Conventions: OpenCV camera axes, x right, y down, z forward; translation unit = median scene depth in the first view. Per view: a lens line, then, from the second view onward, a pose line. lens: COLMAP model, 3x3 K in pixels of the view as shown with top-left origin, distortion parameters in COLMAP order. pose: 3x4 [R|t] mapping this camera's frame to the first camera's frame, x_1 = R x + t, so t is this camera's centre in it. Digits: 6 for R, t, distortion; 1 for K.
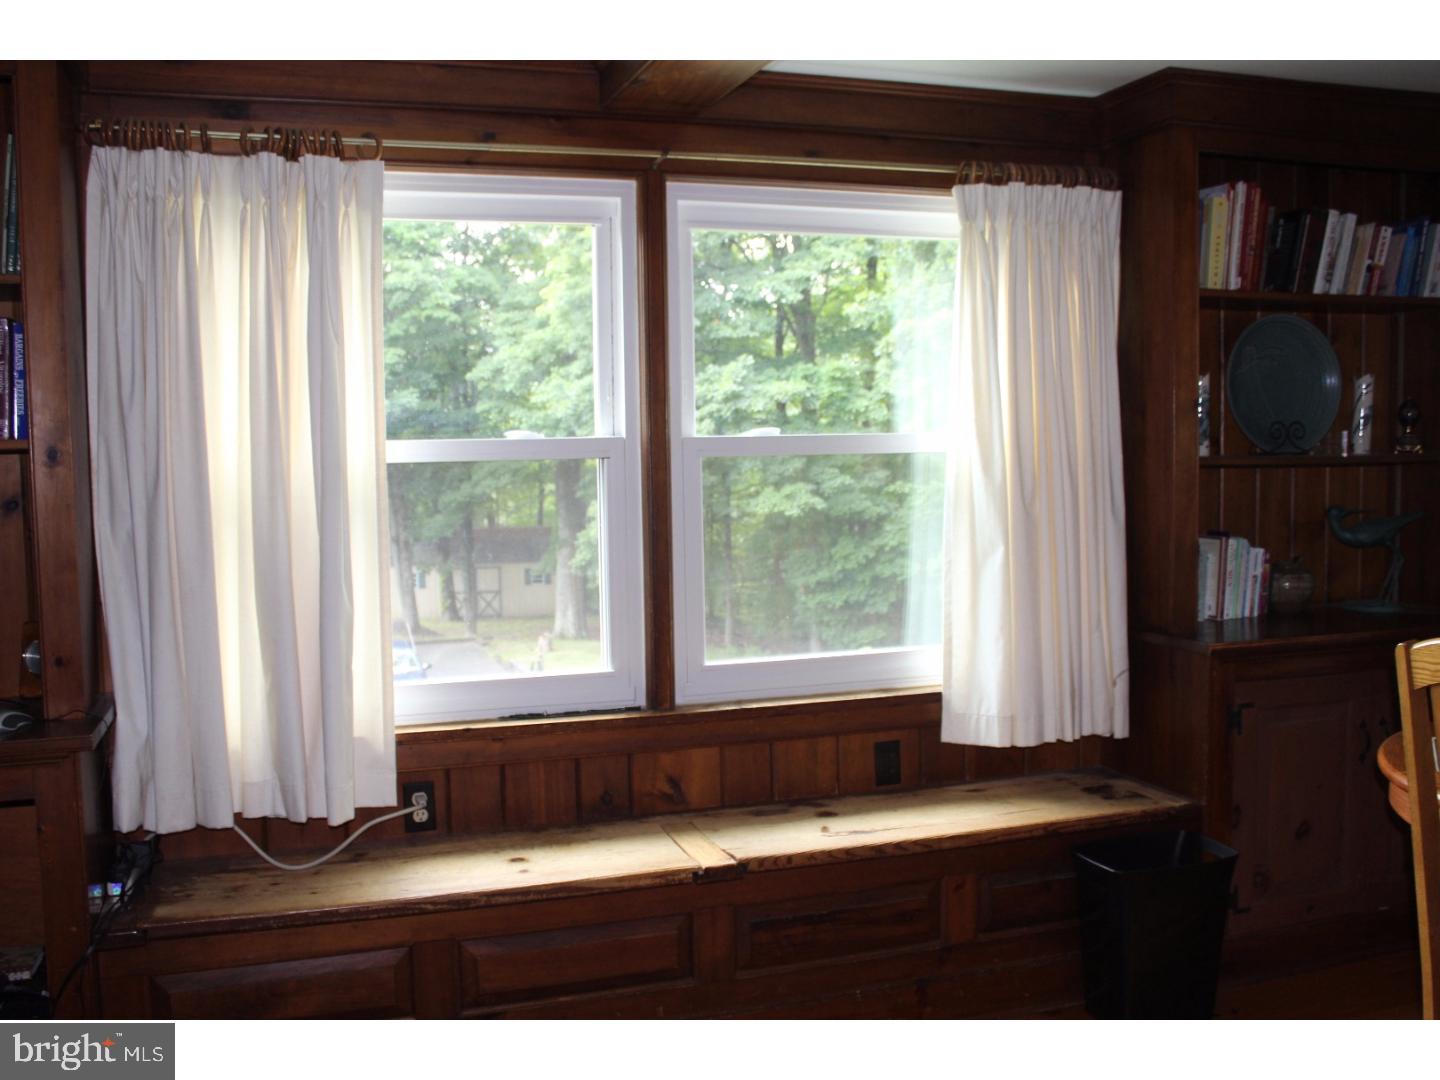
lens RADIAL K [[1352.5, 0, 719.7], [0, 1352.5, 546.0], [0, 0, 1]] dist [-0.077873, 0.000000]
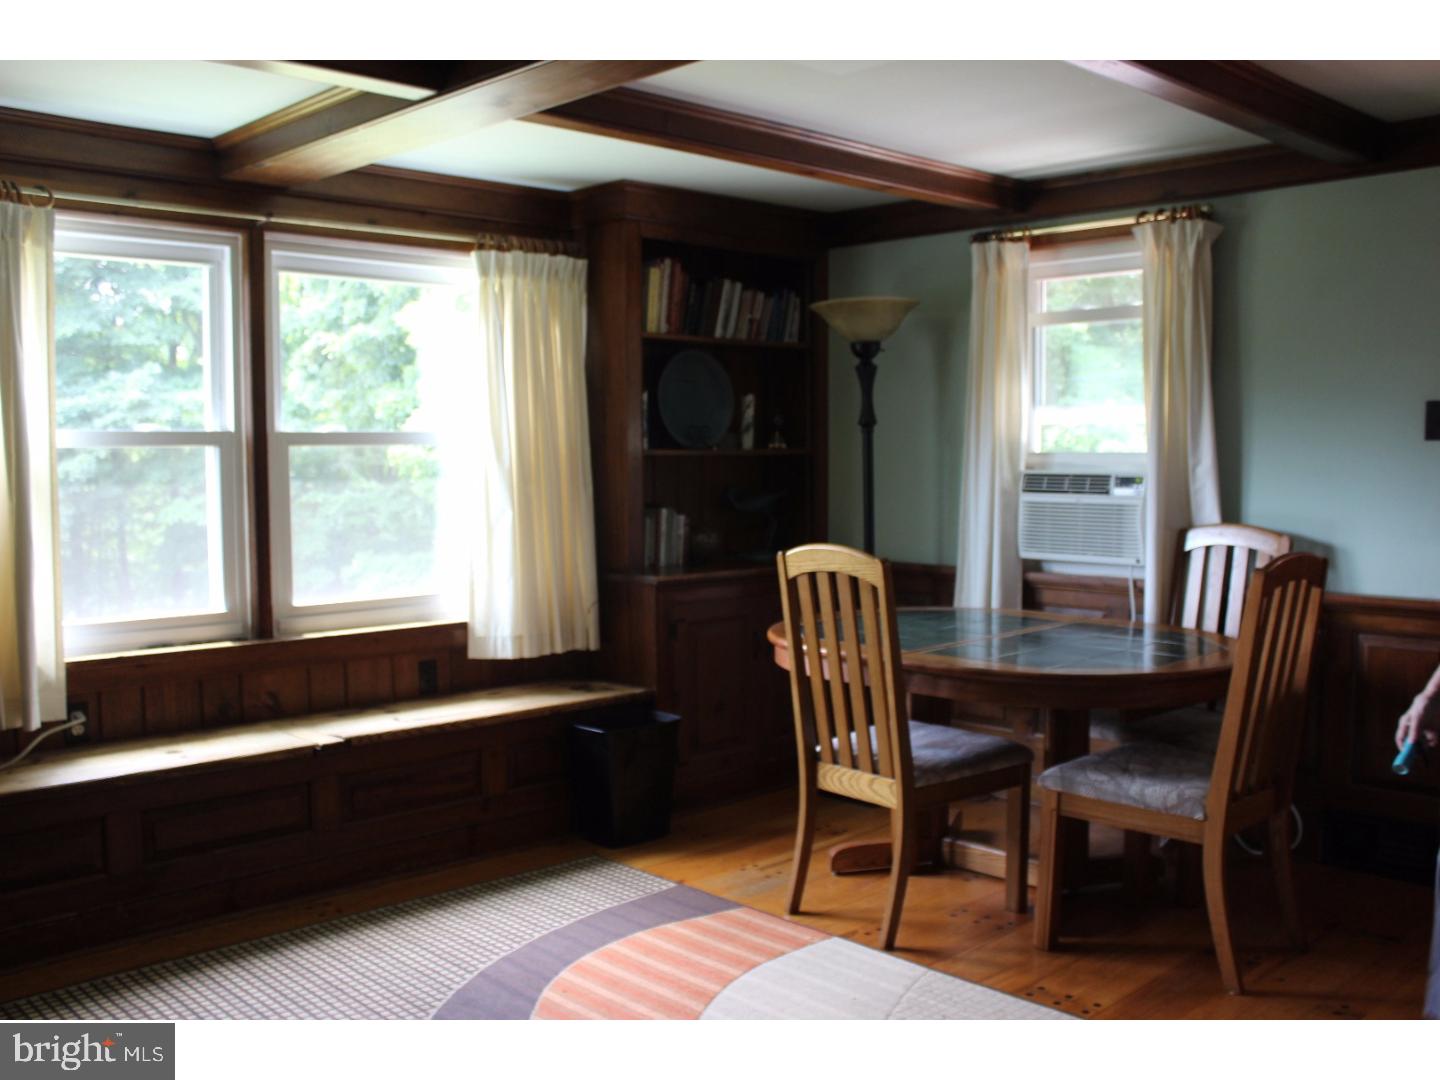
lens RADIAL K [[1352.5, 0, 722.9], [0, 1352.5, 537.9], [0, 0, 1]] dist [-0.077873, 0.000000]
pose [[0.902025, -0.018453, 0.431289, -0.189233], [0.025604, 0.999614, -0.010782, 0.045909], [-0.430924, 0.020768, 0.902149, -0.336950]]
